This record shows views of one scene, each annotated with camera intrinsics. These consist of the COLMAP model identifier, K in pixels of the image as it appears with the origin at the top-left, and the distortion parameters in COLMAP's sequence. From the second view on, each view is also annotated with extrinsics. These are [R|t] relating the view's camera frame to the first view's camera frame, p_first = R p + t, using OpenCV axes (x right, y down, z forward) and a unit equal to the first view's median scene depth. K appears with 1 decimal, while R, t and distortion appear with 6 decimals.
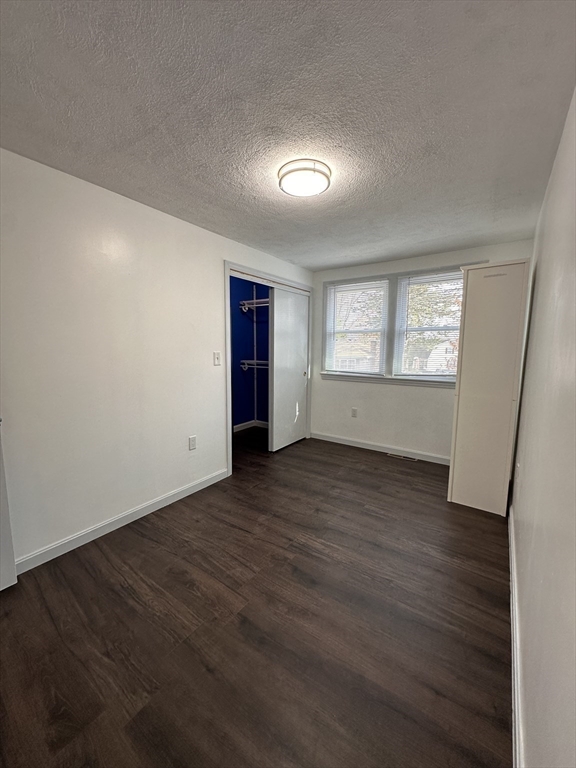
lens RADIAL K [[307.7, 0, 276.4], [0, 307.7, 385.2], [0, 0, 1]] dist [-0.002807, 0.000915]
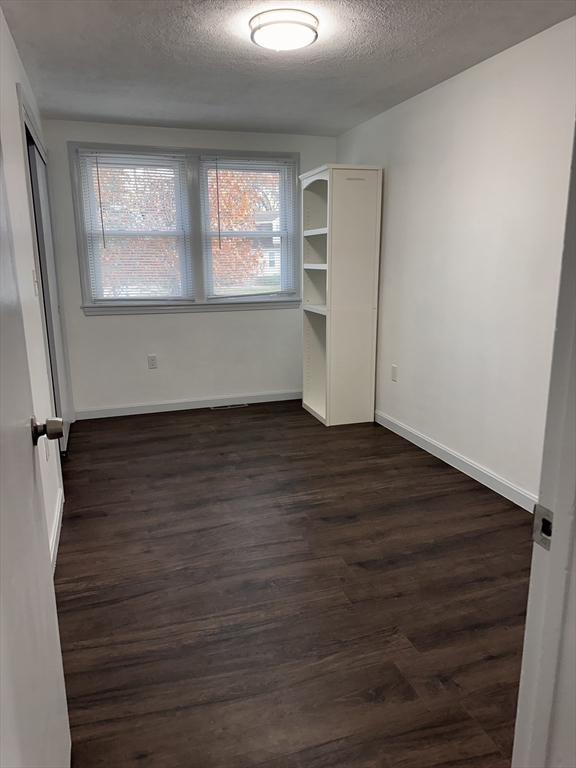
lens RADIAL K [[540.9, 0, 286.8], [0, 540.9, 387.9], [0, 0, 1]] dist [0.051926, -0.056751]
pose [[0.589581, -0.200303, 0.782479, -0.684255], [0.119965, 0.979734, 0.160407, -0.010131], [-0.798751, -0.000703, 0.601662, 0.106958]]
